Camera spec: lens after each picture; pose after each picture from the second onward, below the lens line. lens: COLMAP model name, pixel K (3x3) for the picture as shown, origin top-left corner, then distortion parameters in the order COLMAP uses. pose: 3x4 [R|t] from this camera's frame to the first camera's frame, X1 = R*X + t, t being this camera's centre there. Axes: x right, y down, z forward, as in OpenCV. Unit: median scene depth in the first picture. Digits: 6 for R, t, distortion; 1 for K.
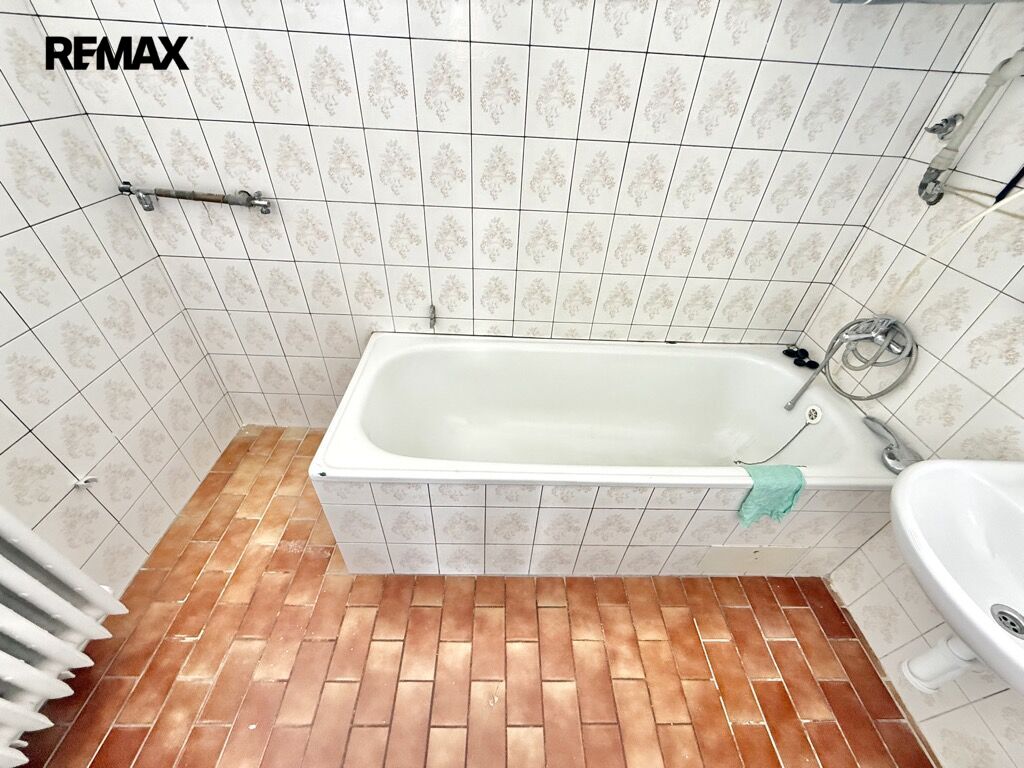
lens RADIAL K [[409.4, 0, 510.0], [0, 409.4, 388.1], [0, 0, 1]] dist [-0.003635, -0.001306]
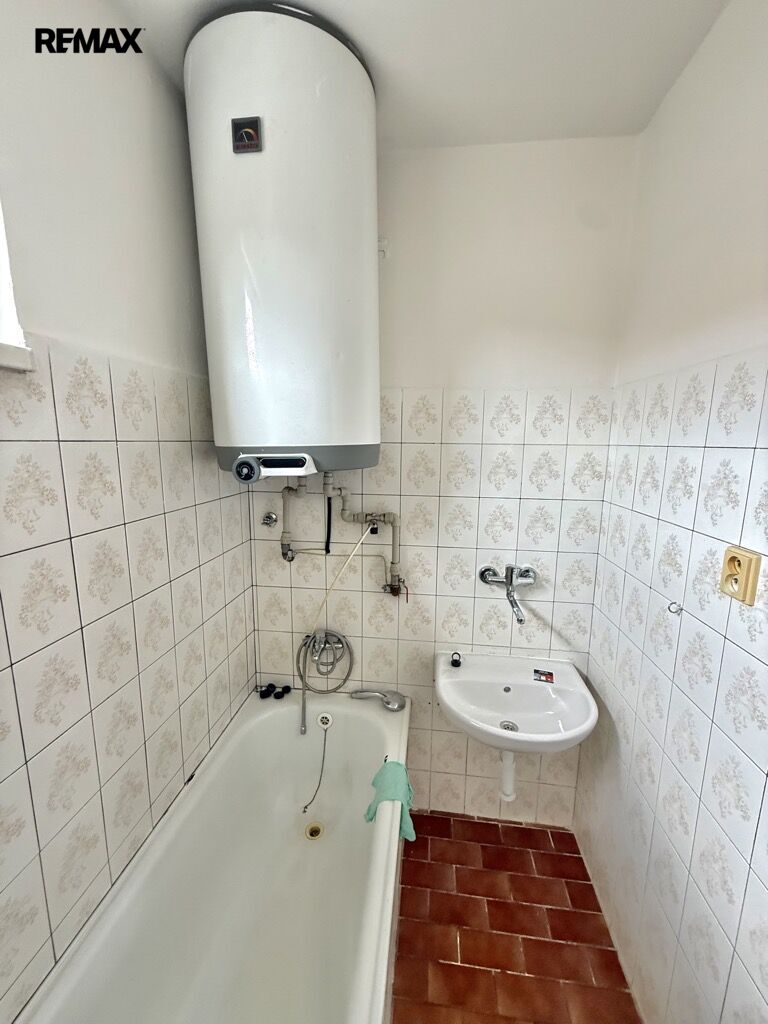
lens RADIAL K [[409.4, 0, 381.7], [0, 409.4, 508.4], [0, 0, 1]] dist [-0.003635, -0.001306]
pose [[0.136174, -0.203184, 0.969625, -0.300276], [0.626038, 0.776204, 0.074732, -0.447323], [-0.767811, 0.596845, 0.232899, 0.244018]]
